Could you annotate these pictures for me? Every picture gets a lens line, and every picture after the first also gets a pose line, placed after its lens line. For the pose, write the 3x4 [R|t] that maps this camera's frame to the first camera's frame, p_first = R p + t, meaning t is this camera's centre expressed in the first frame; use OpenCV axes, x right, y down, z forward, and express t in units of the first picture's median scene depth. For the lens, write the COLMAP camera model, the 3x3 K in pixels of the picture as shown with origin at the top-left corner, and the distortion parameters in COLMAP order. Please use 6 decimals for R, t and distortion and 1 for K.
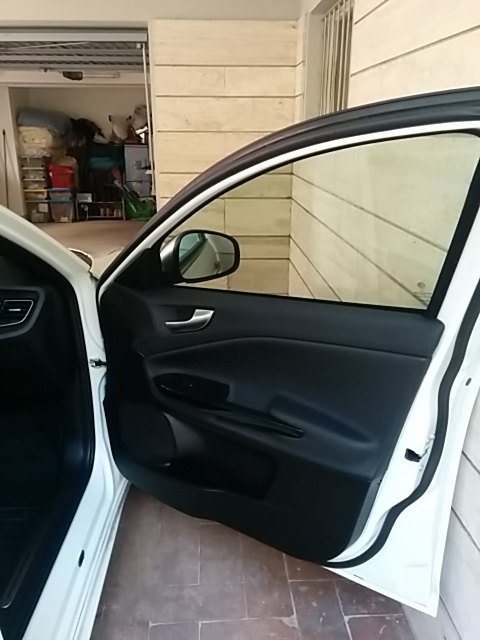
lens RADIAL K [[562.2, 0, 240.6], [0, 562.2, 322.0], [0, 0, 1]] dist [0.046988, -0.034226]
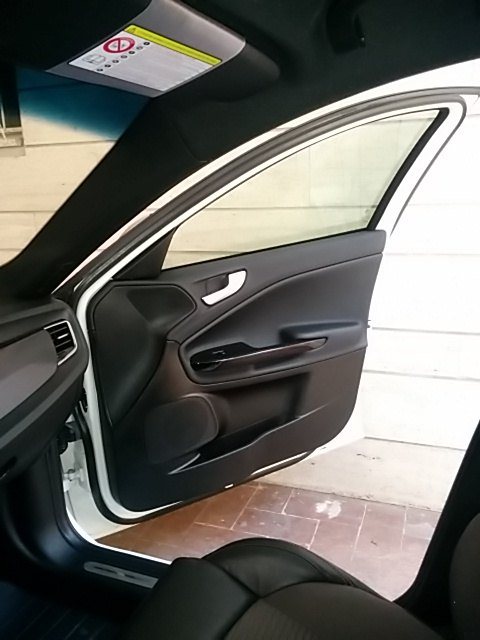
lens RADIAL K [[562.2, 0, 239.6], [0, 562.2, 319.6], [0, 0, 1]] dist [0.046988, -0.034226]
pose [[0.407965, -0.254187, 0.876900, -0.851929], [0.339633, 0.933786, 0.112667, -0.051546], [-0.847475, 0.251860, 0.467282, 0.398597]]
